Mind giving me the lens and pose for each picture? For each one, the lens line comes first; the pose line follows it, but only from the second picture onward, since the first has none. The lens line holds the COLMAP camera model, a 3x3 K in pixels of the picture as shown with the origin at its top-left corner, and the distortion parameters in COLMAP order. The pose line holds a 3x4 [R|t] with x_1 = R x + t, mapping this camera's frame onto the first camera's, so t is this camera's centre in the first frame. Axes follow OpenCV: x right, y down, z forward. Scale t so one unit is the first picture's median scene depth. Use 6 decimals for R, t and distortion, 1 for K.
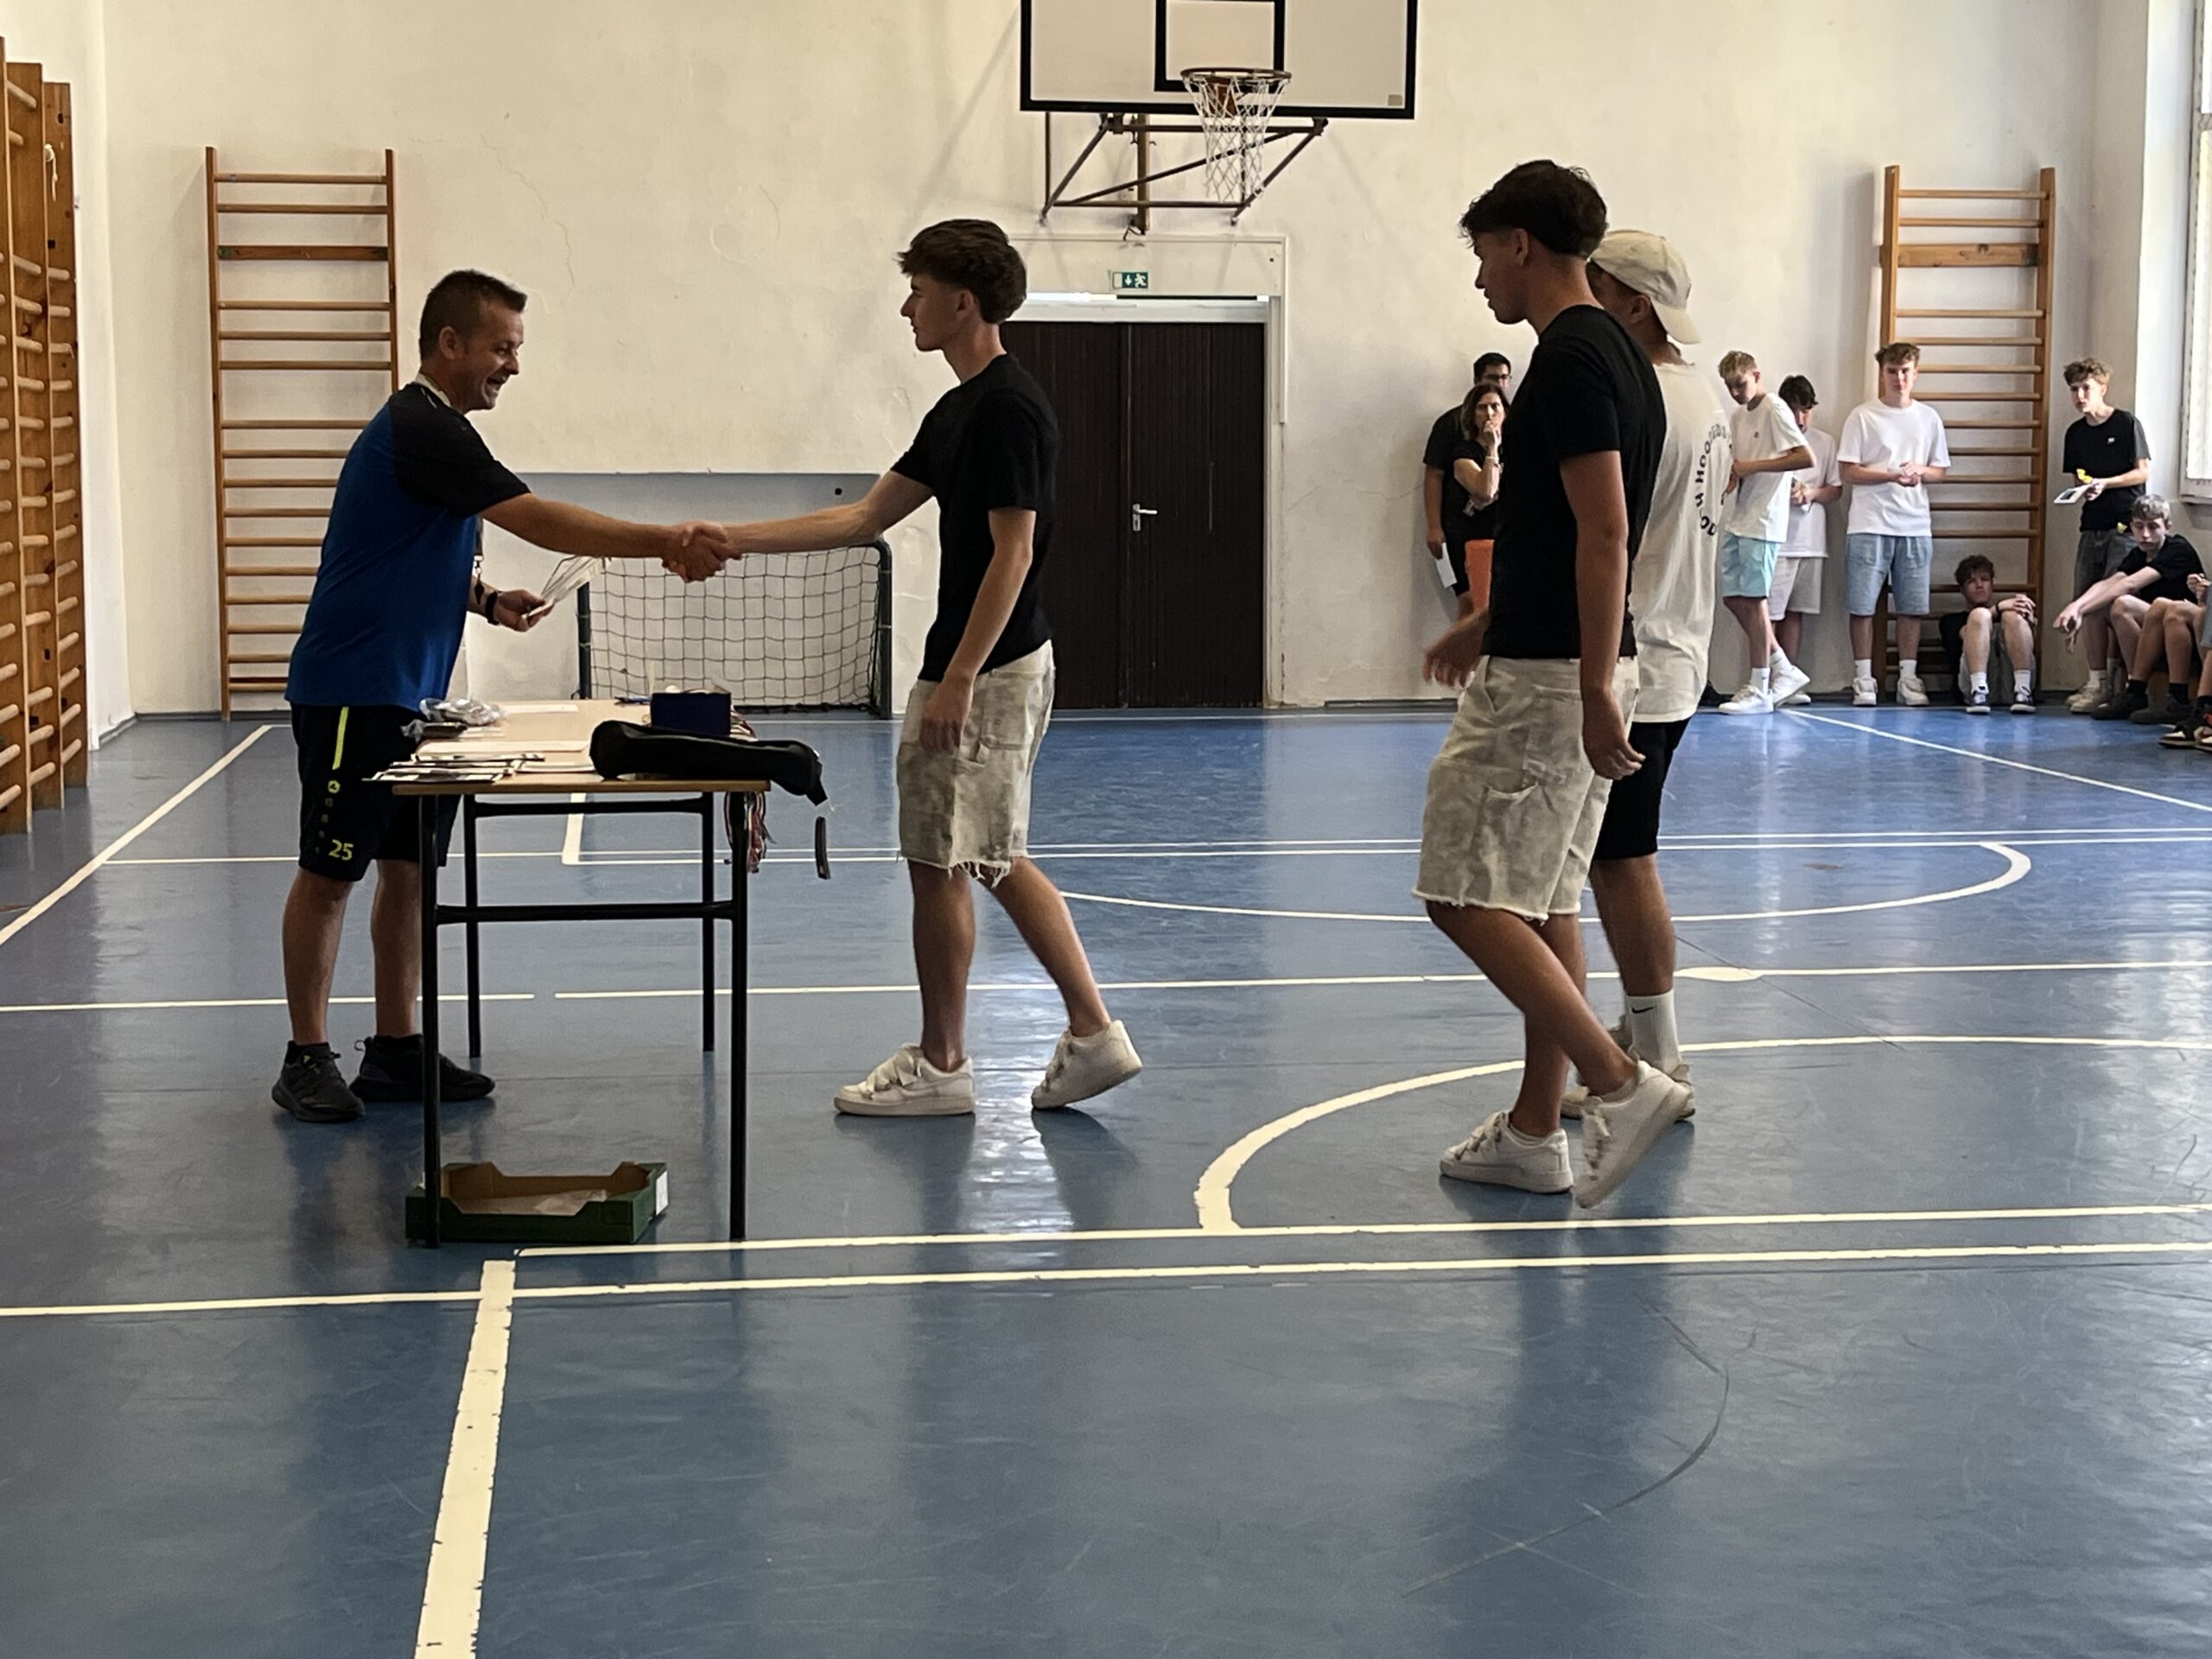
lens RADIAL K [[3513.7, 0, 1078.9], [0, 3513.7, 838.4], [0, 0, 1]] dist [0.168418, -0.646058]
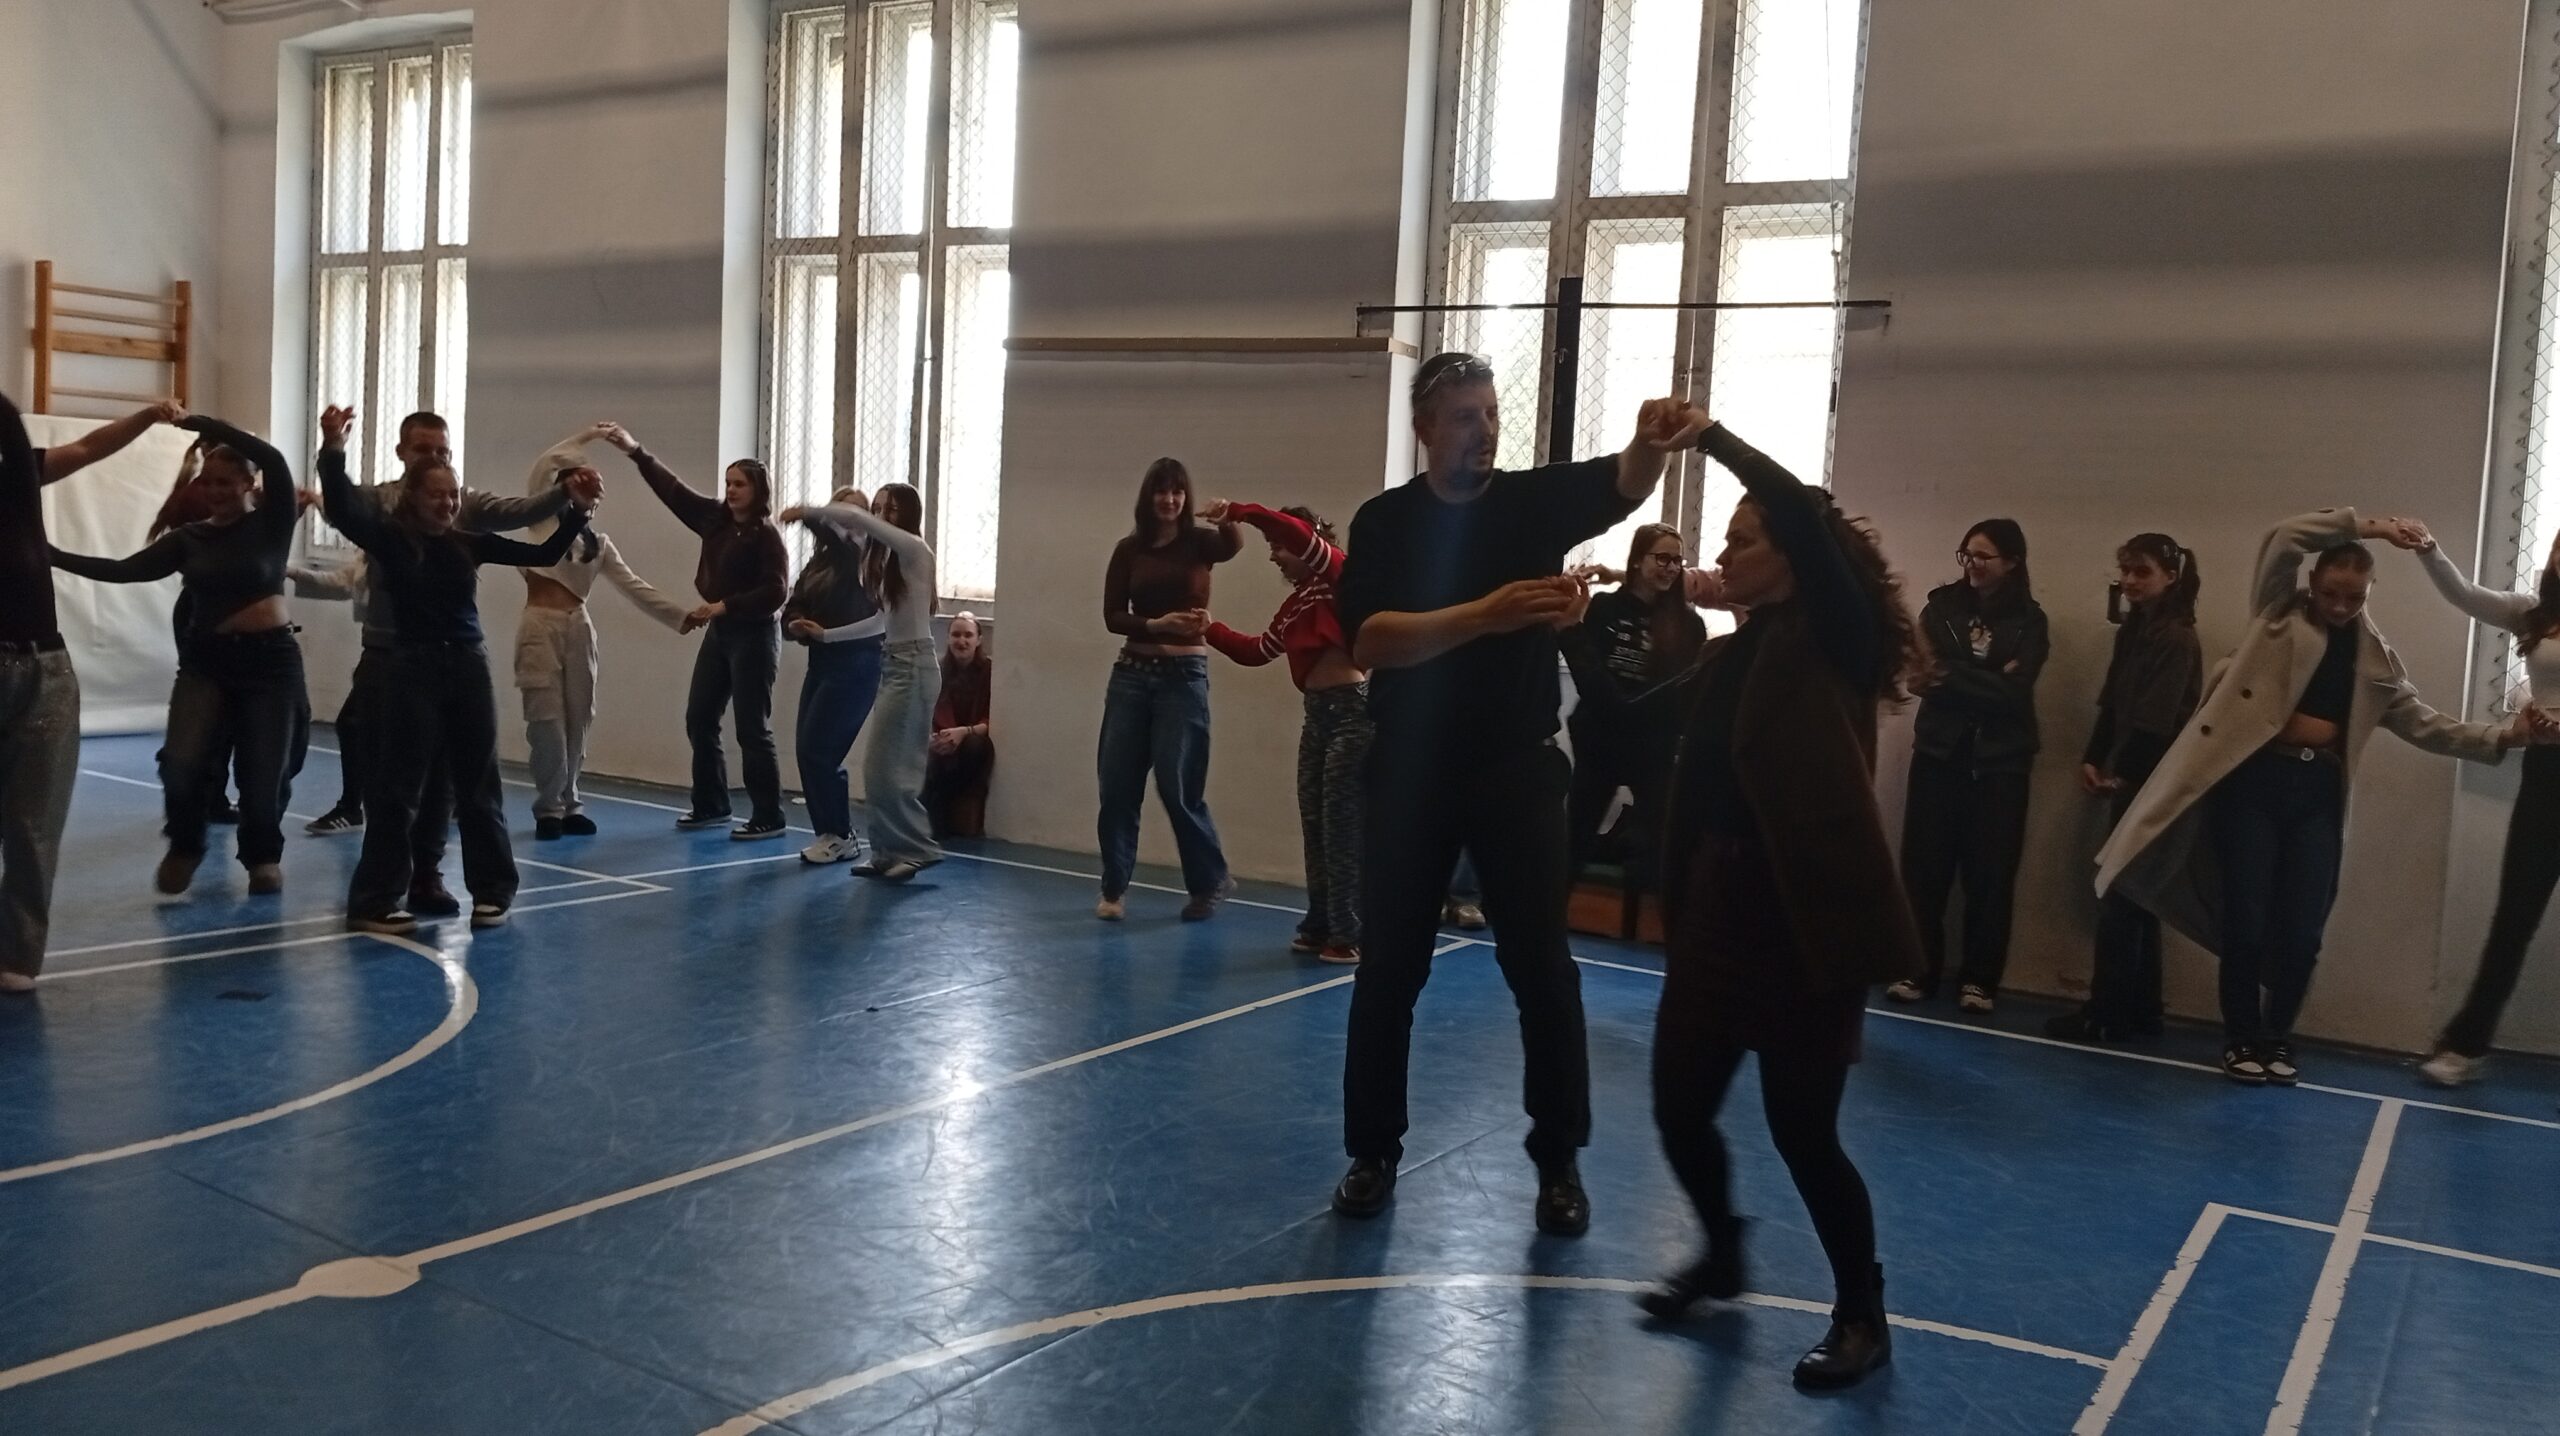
lens RADIAL K [[1954.4, 0, 1350.0], [0, 1954.4, 725.6], [0, 0, 1]] dist [0.005185, -0.071285]
pose [[0.622267, -0.028677, 0.782280, 0.004336], [0.029157, 0.999484, 0.013446, -0.047892], [-0.782262, 0.014442, 0.622782, 0.378480]]
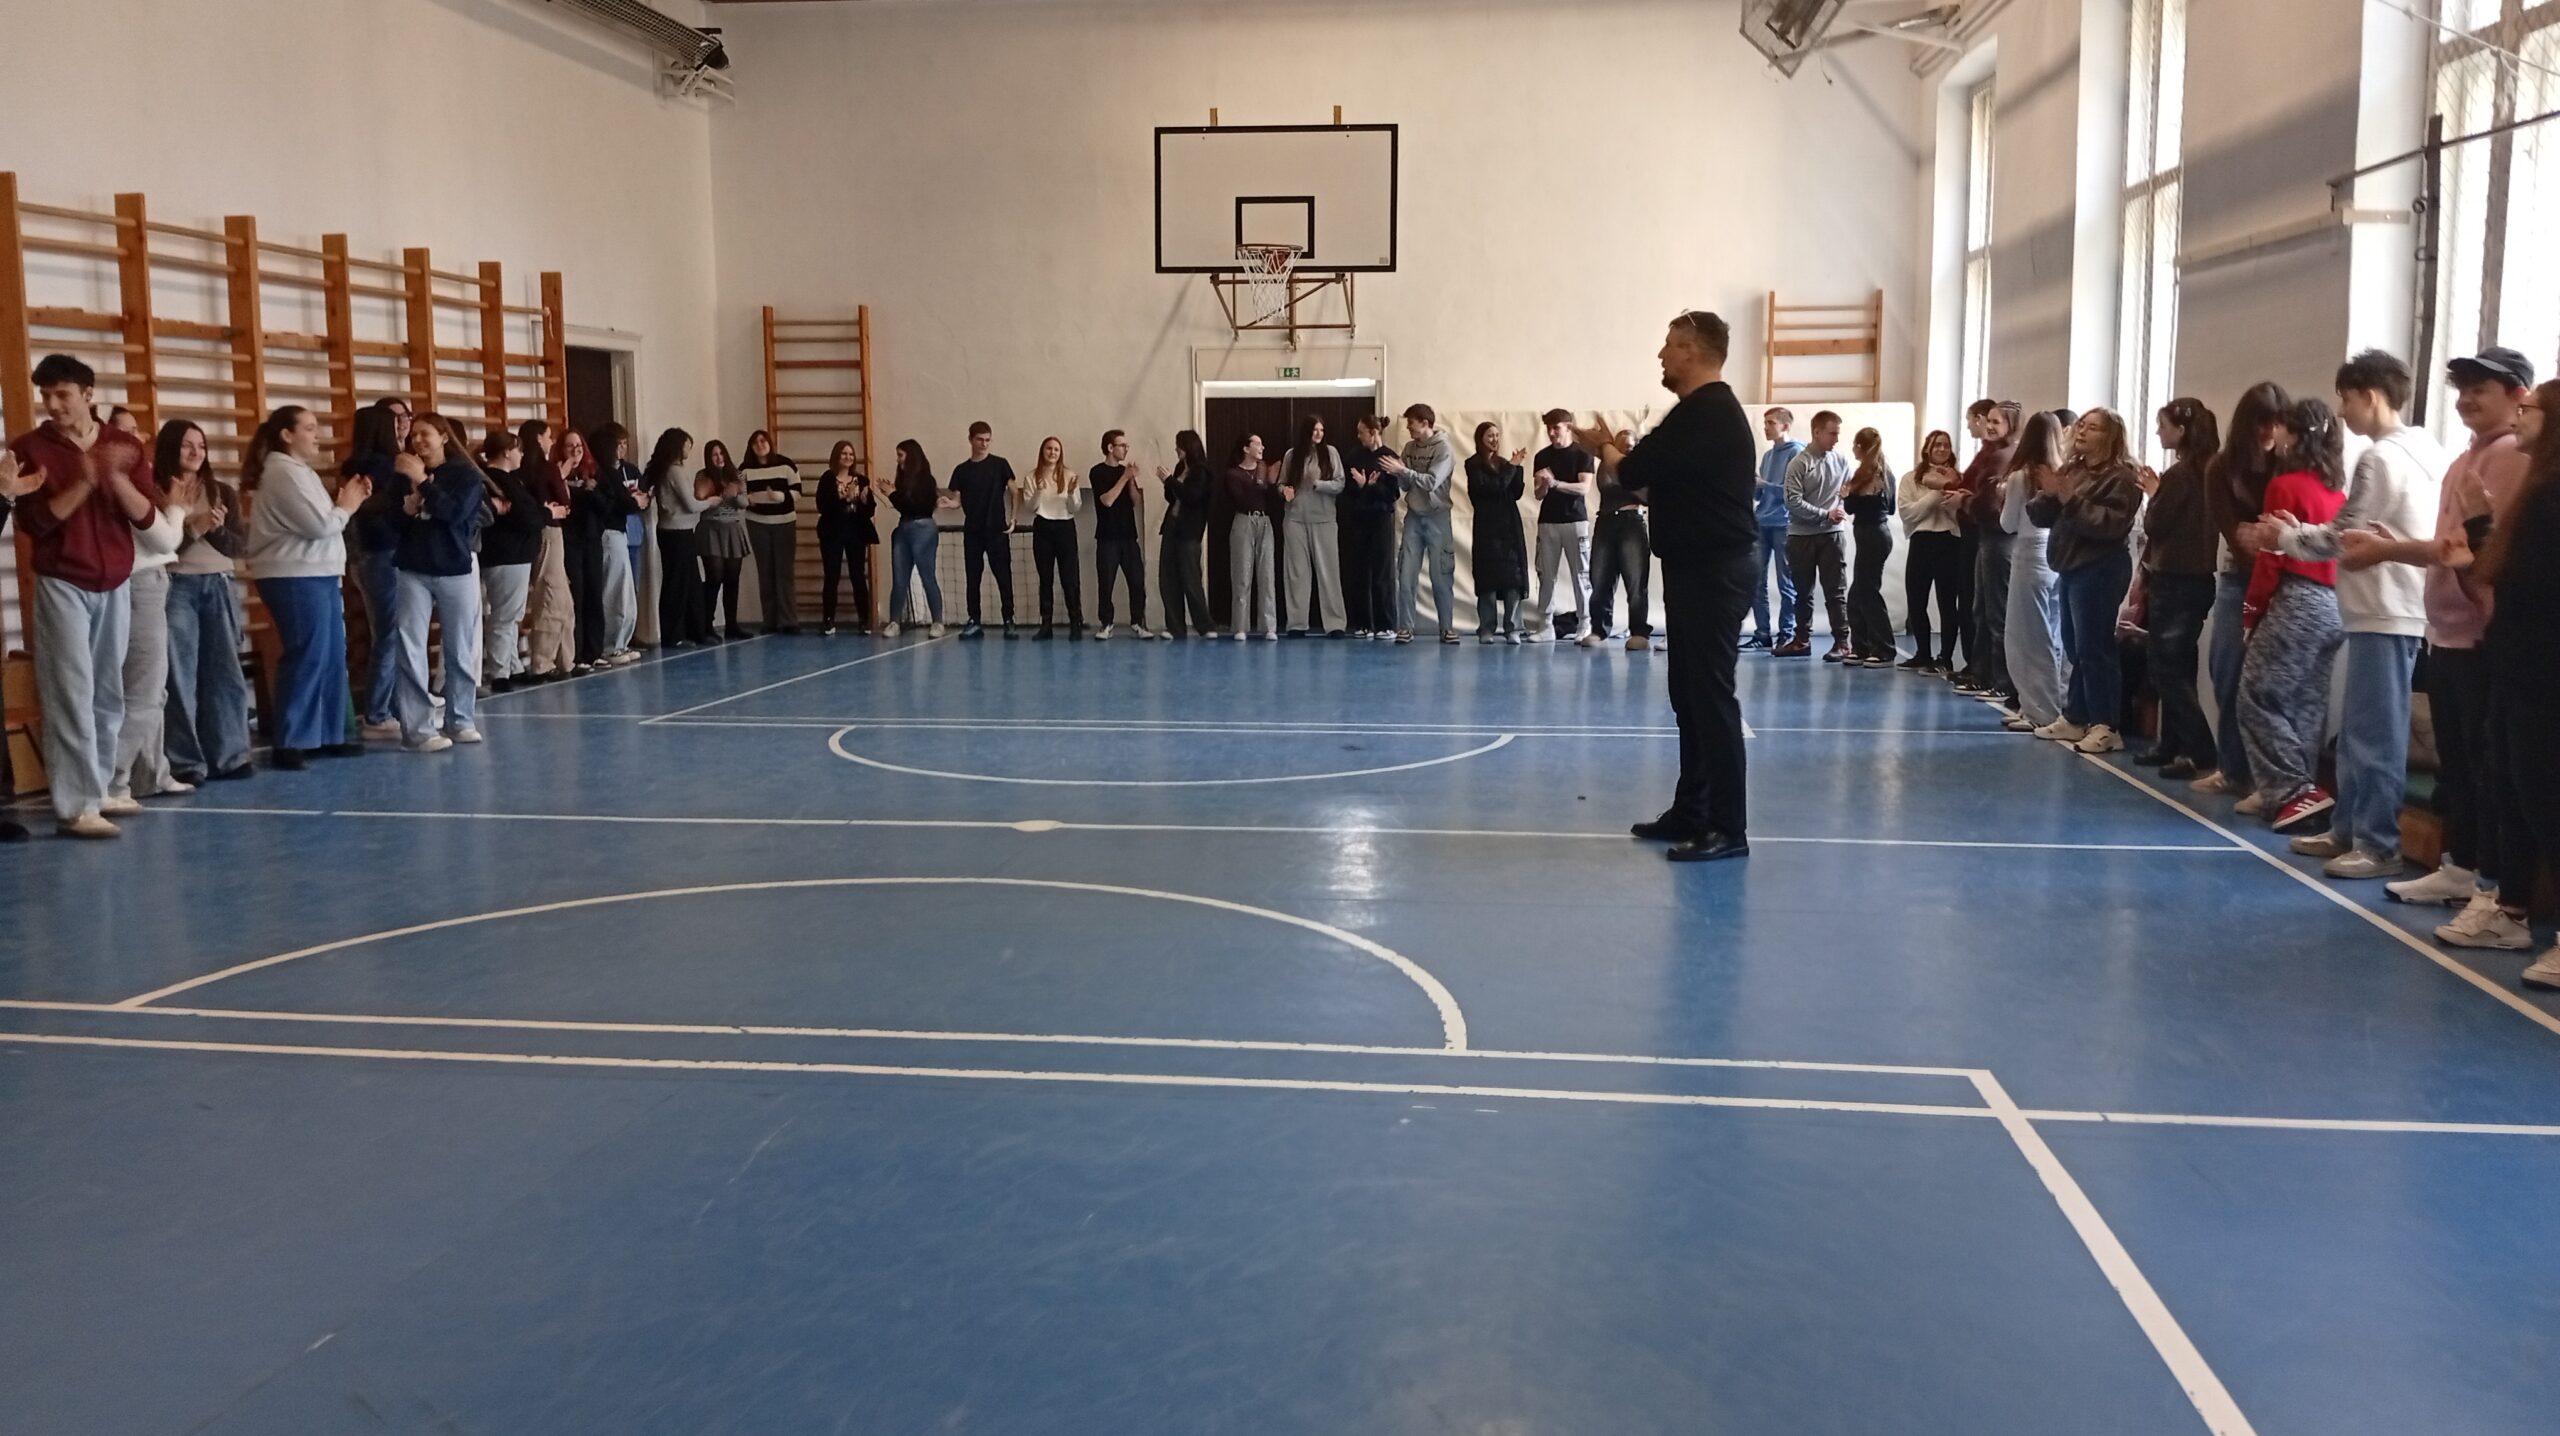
lens RADIAL K [[1959.9, 0, 1296.5], [0, 1959.9, 702.6], [0, 0, 1]] dist [0.119876, -0.250805]
pose [[0.966576, 0.026709, -0.254984, 0.329664], [-0.023901, 0.999615, 0.014104, -0.019306], [0.255262, -0.007538, 0.966842, 0.126232]]
